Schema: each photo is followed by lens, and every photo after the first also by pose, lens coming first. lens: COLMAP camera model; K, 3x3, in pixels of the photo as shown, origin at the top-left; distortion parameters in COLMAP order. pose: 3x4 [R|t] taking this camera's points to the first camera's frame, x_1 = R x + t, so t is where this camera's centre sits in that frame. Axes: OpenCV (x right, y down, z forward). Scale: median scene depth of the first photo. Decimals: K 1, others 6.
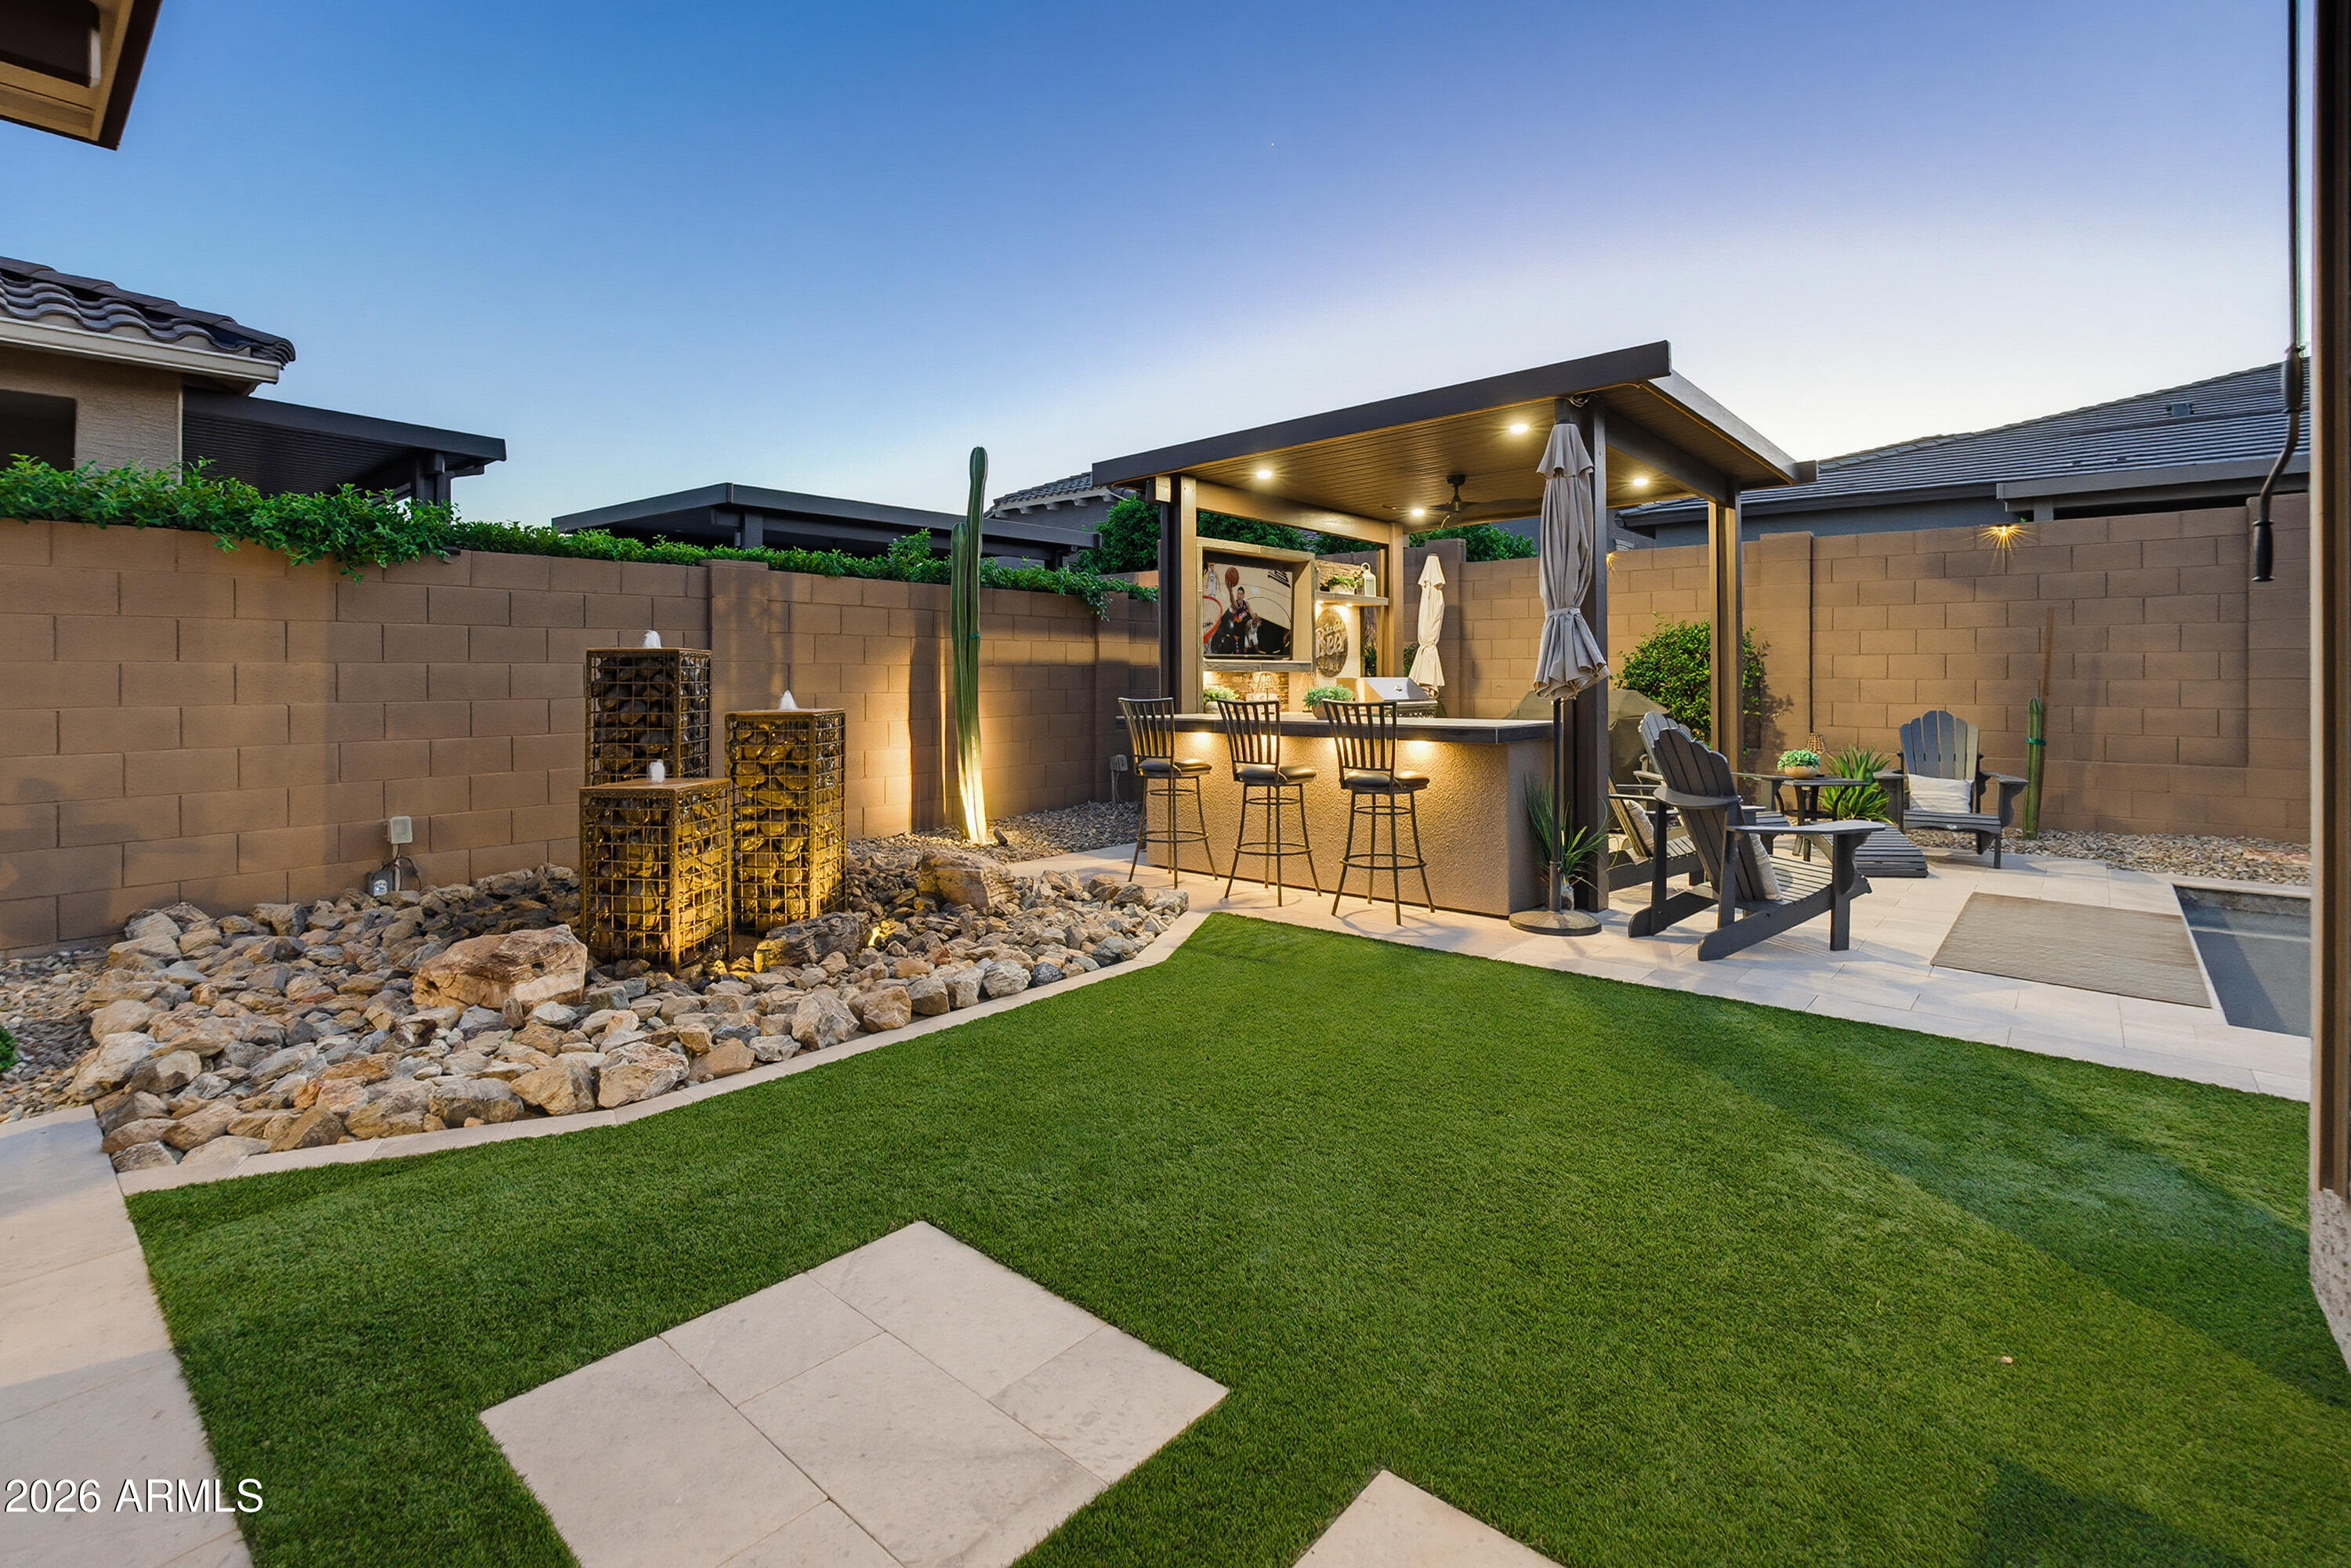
lens RADIAL K [[1081.1, 0, 1145.6], [0, 1081.1, 675.9], [0, 0, 1]] dist [-0.027640, 0.010029]
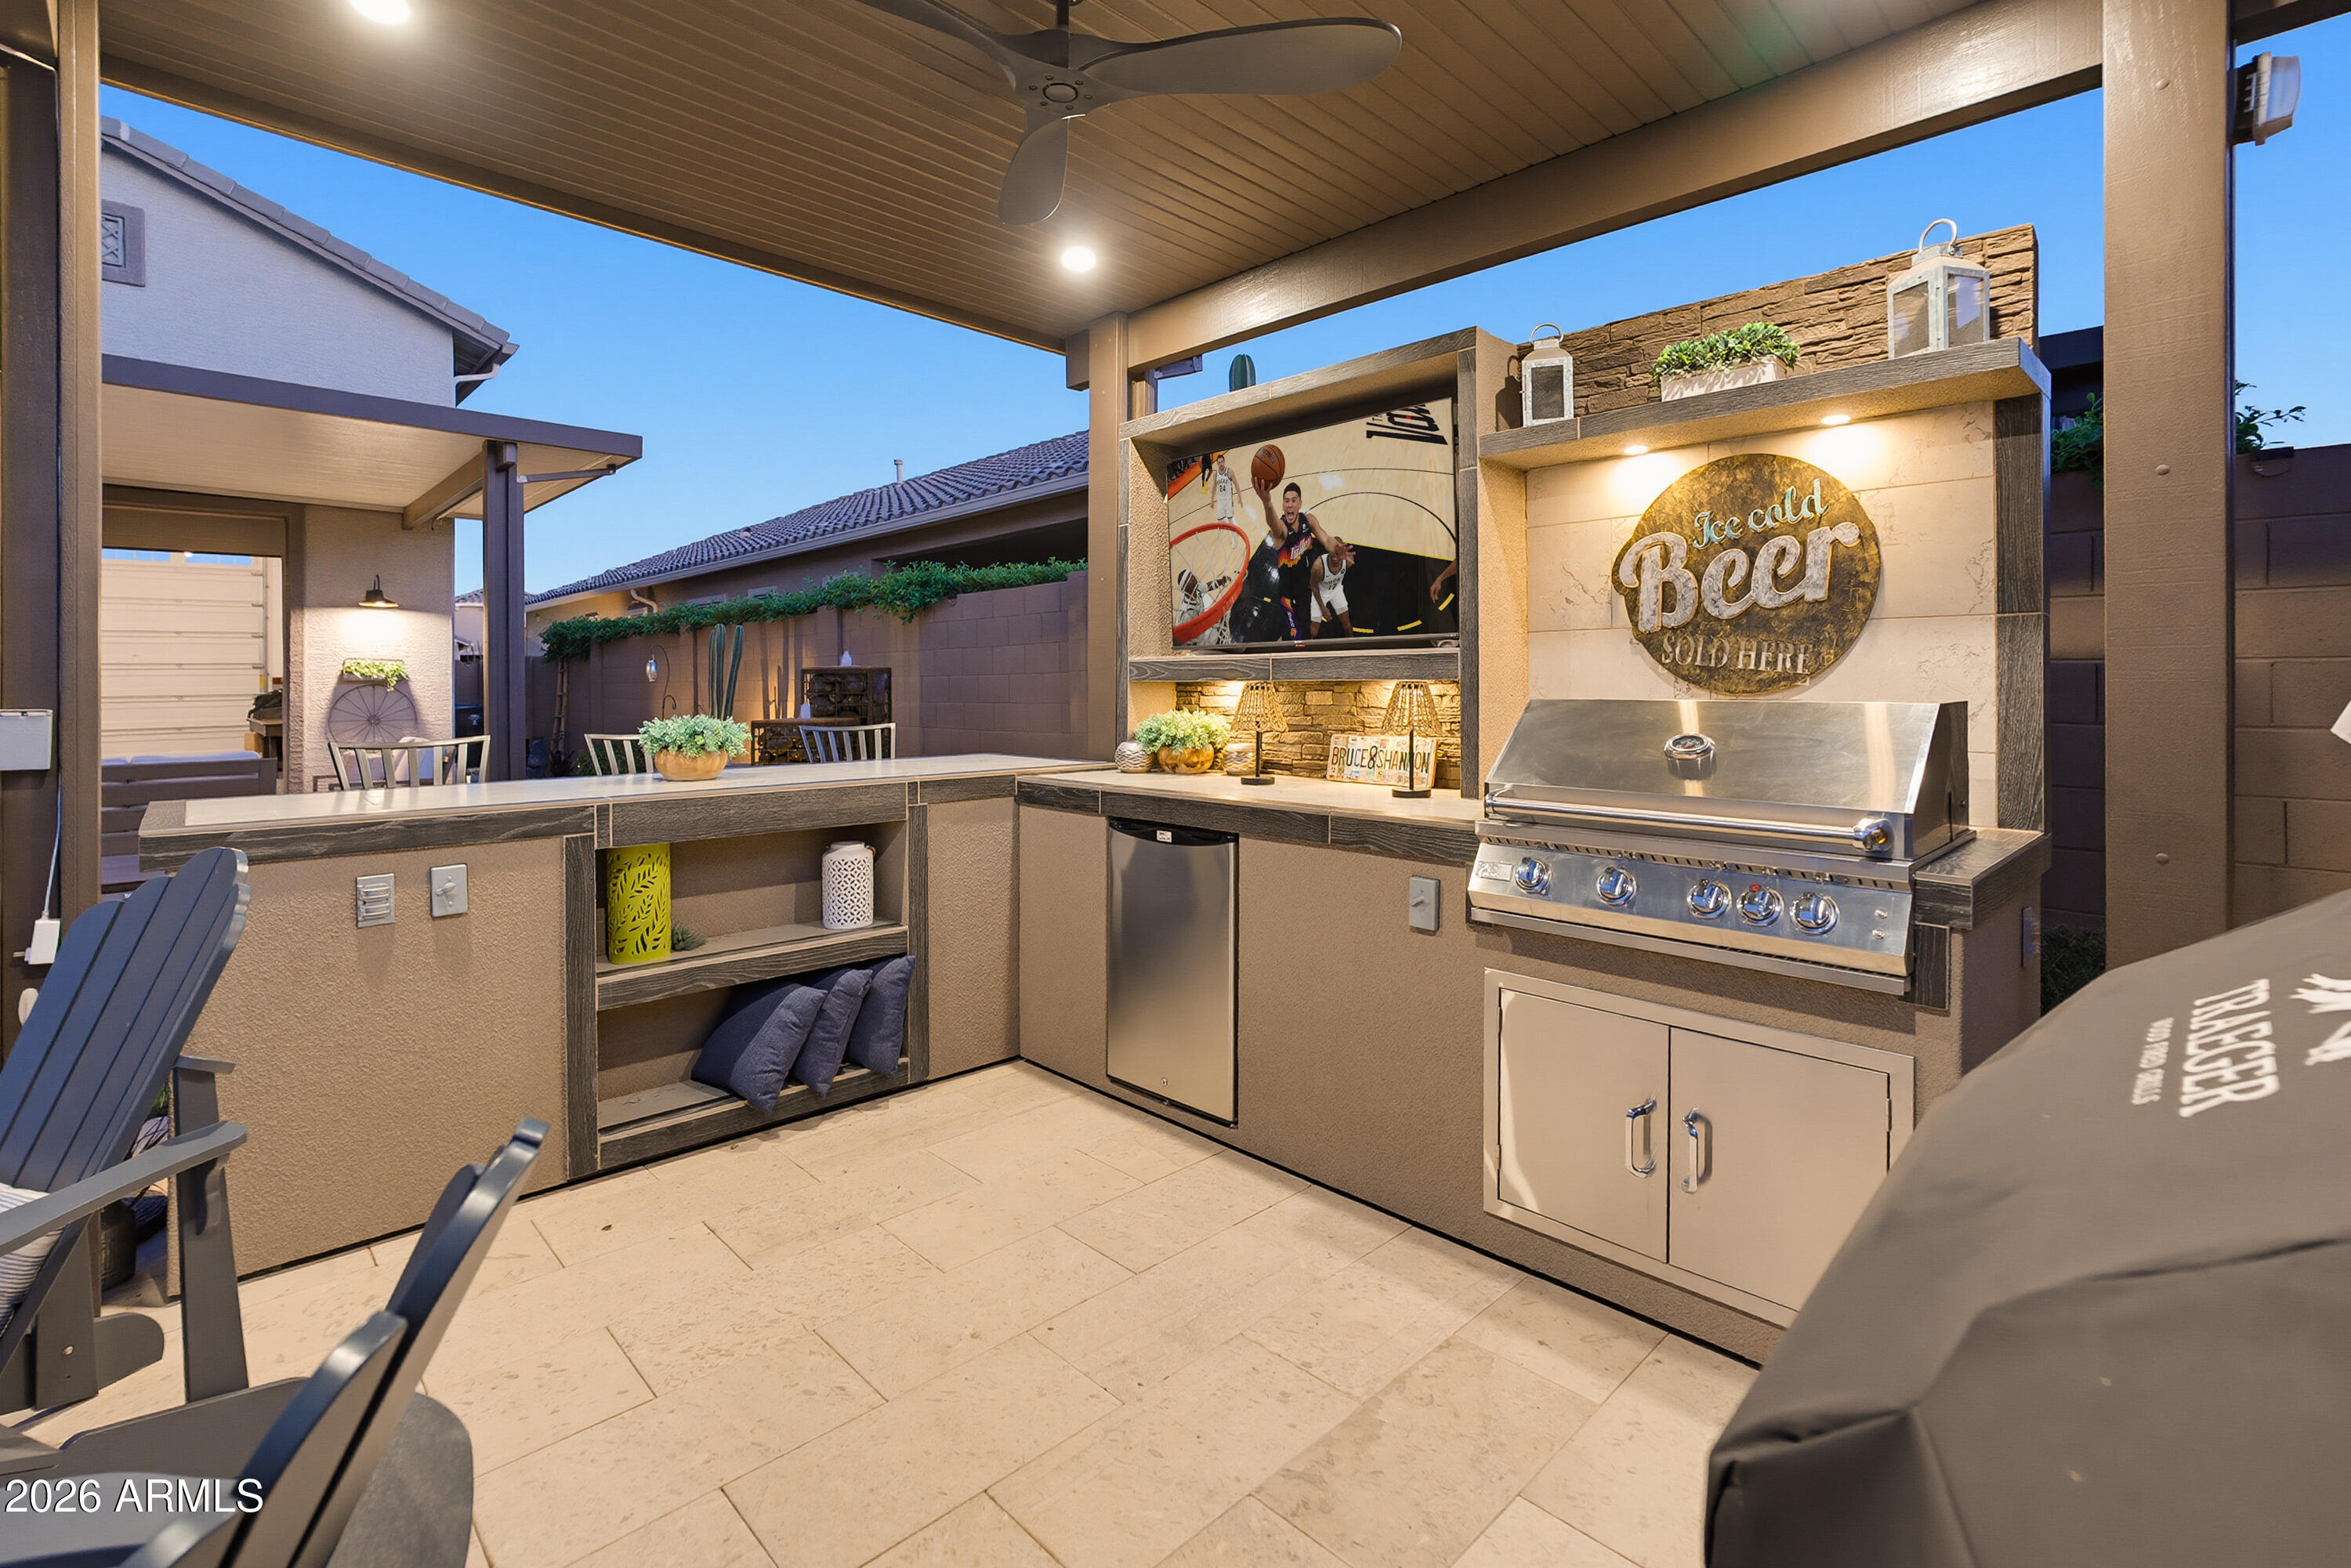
lens RADIAL K [[1081.1, 0, 1178.9], [0, 1081.1, 701.0], [0, 0, 1]] dist [-0.027640, 0.010029]
pose [[-0.083720, 0.025540, -0.996162, 0.588359], [0.008039, 0.999656, 0.024954, -0.008290], [0.996457, -0.005919, -0.083897, 1.119359]]
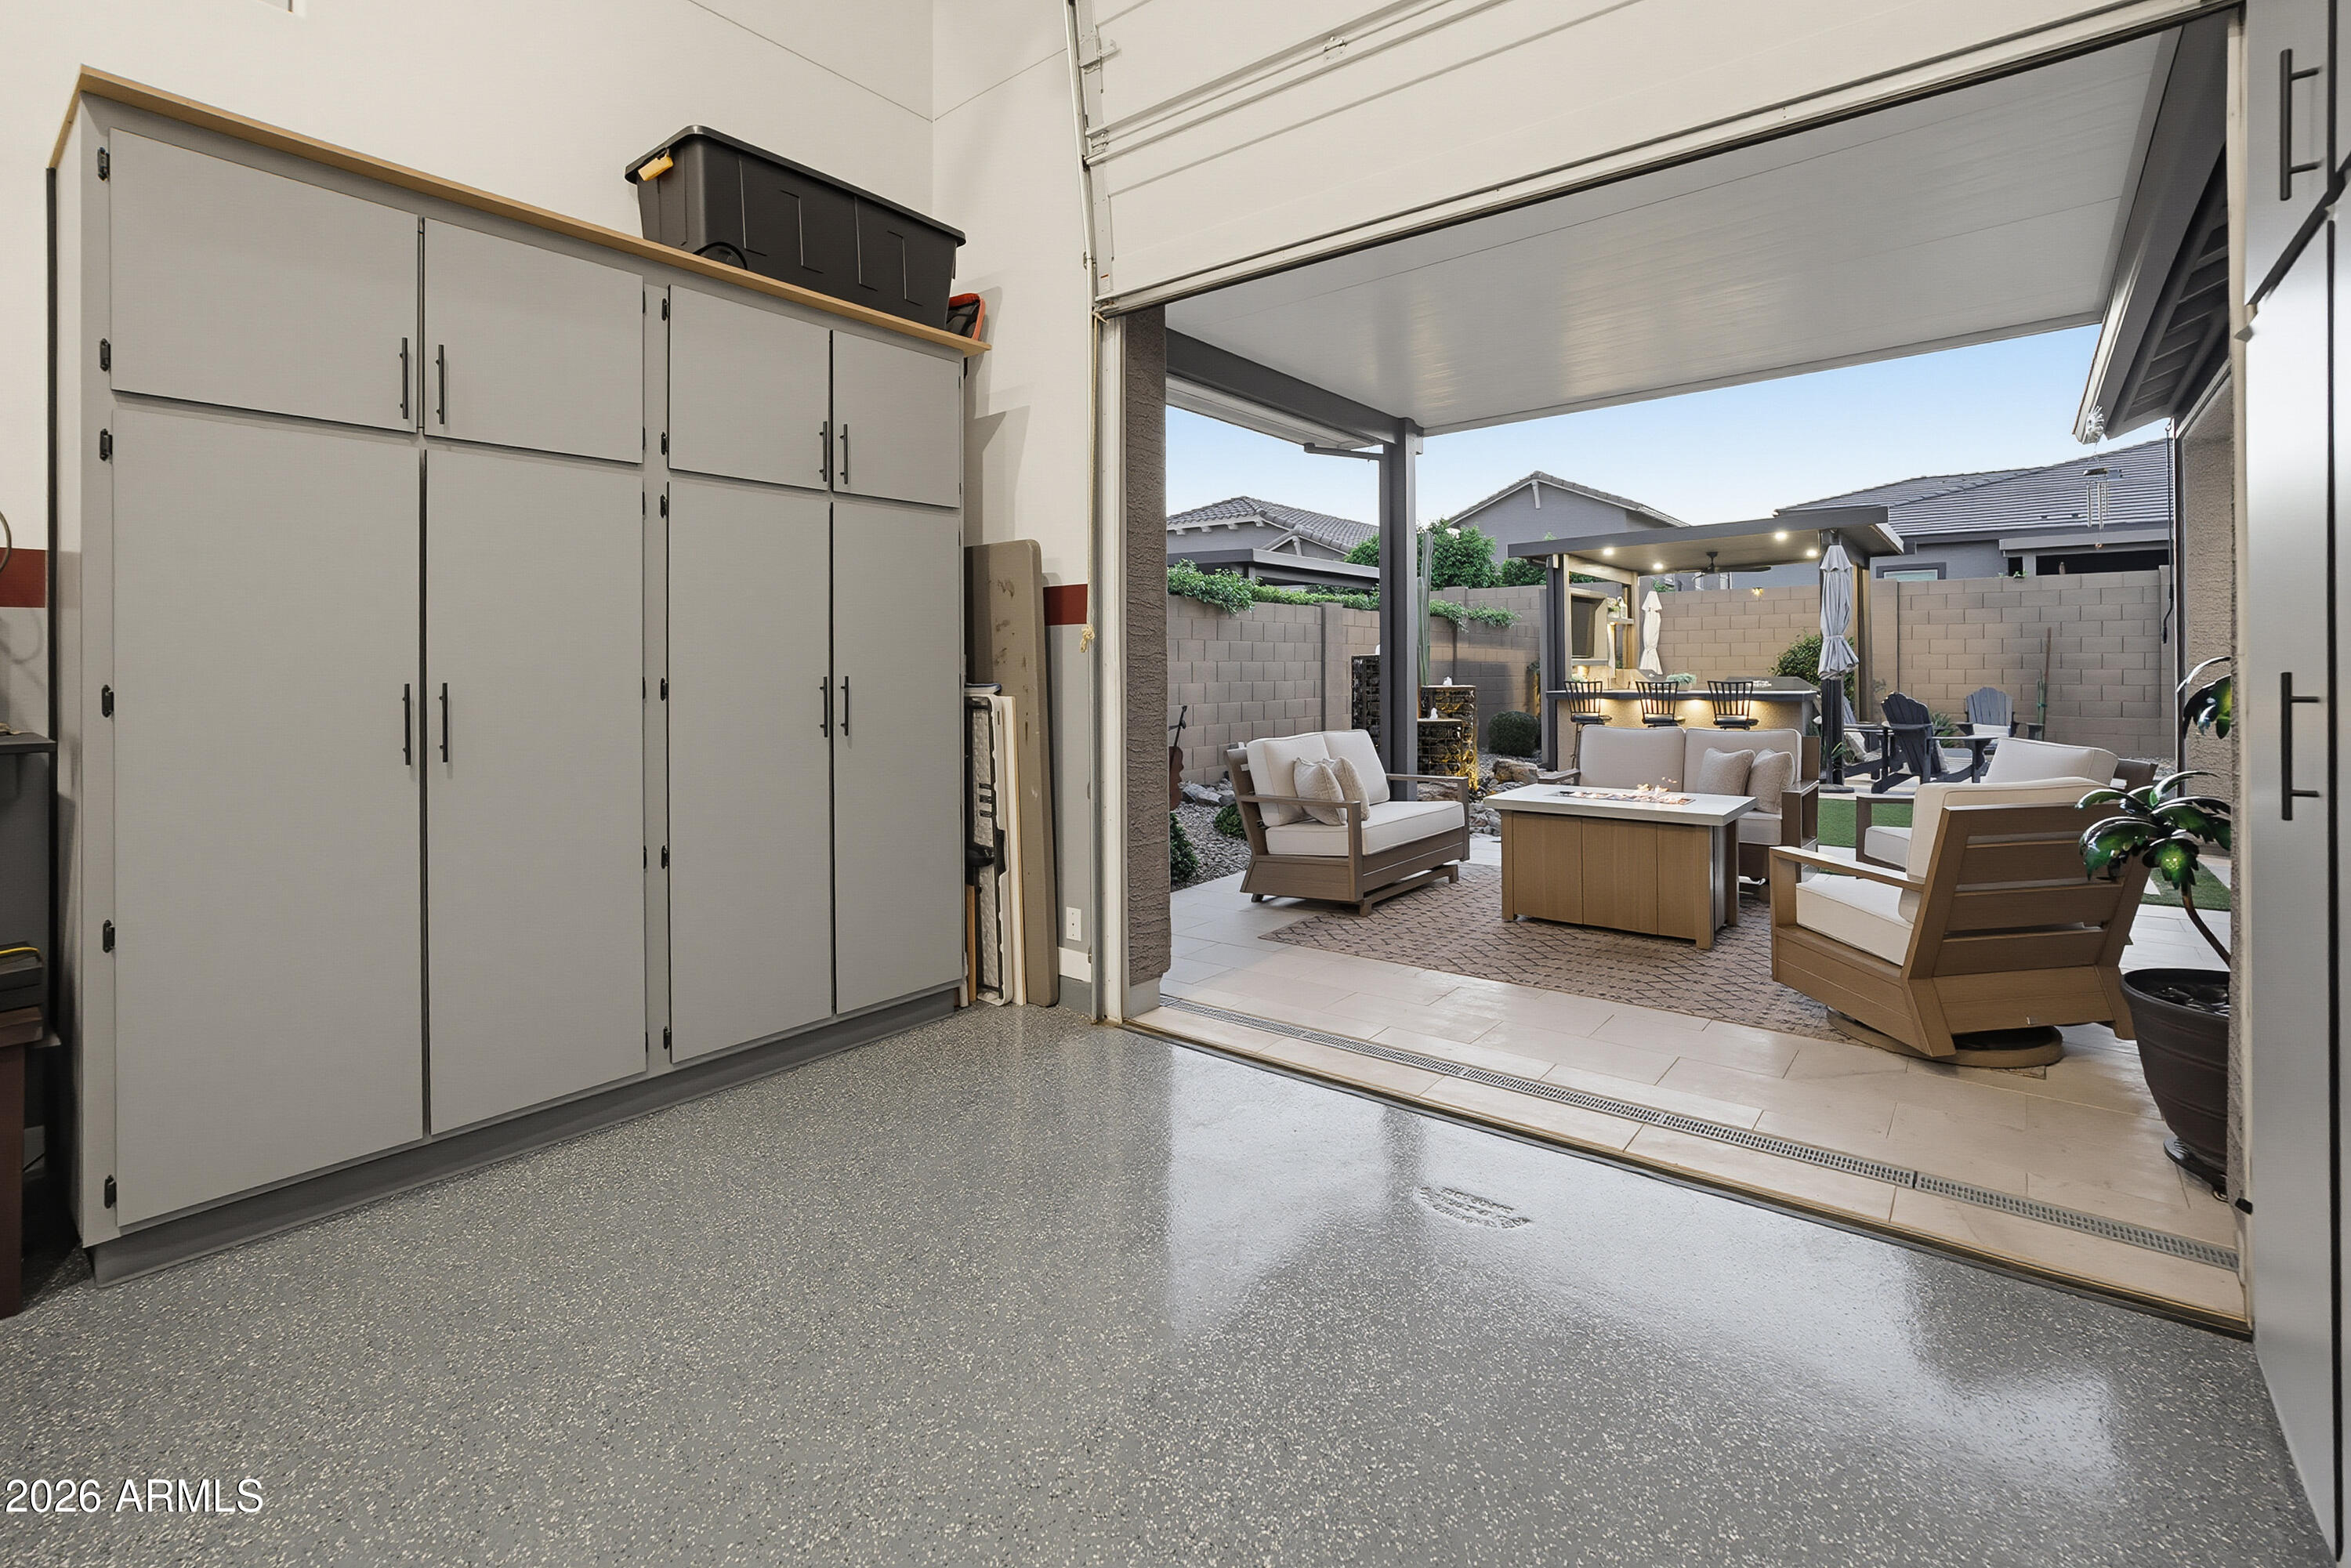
lens RADIAL K [[1081.1, 0, 1130.0], [0, 1081.1, 661.6], [0, 0, 1]] dist [-0.027640, 0.010029]
pose [[0.999511, -0.000301, 0.031253, -0.729279], [0.000541, 0.999970, -0.007695, 0.002240], [-0.031250, 0.007708, 0.999482, -0.712843]]
